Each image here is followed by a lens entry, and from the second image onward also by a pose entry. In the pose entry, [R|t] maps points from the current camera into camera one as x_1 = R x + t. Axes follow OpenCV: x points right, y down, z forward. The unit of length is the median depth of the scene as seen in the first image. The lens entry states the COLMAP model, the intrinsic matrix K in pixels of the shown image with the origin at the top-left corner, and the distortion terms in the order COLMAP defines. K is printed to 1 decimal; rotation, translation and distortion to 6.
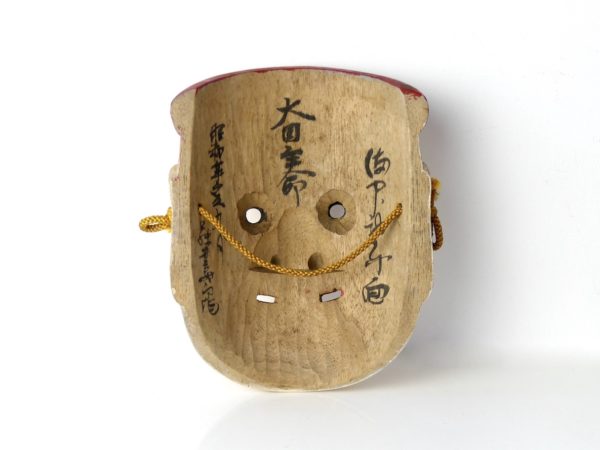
lens RADIAL K [[1373.6, 0, 299.1], [0, 1373.6, 224.5], [0, 0, 1]] dist [0.089687, 0.000000]
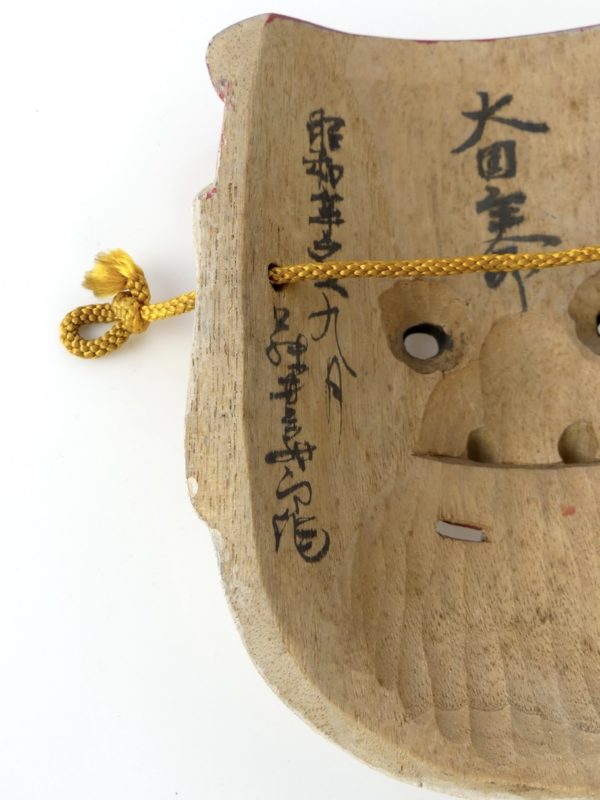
lens RADIAL K [[750.7, 0, 311.7], [0, 750.7, 356.6], [0, 0, 1]] dist [-0.035822, 0.027666]
pose [[0.978740, -0.055410, -0.197477, -0.020904], [-0.004773, 0.956402, -0.292016, 0.069872], [0.205048, 0.286750, 0.935804, 0.787366]]
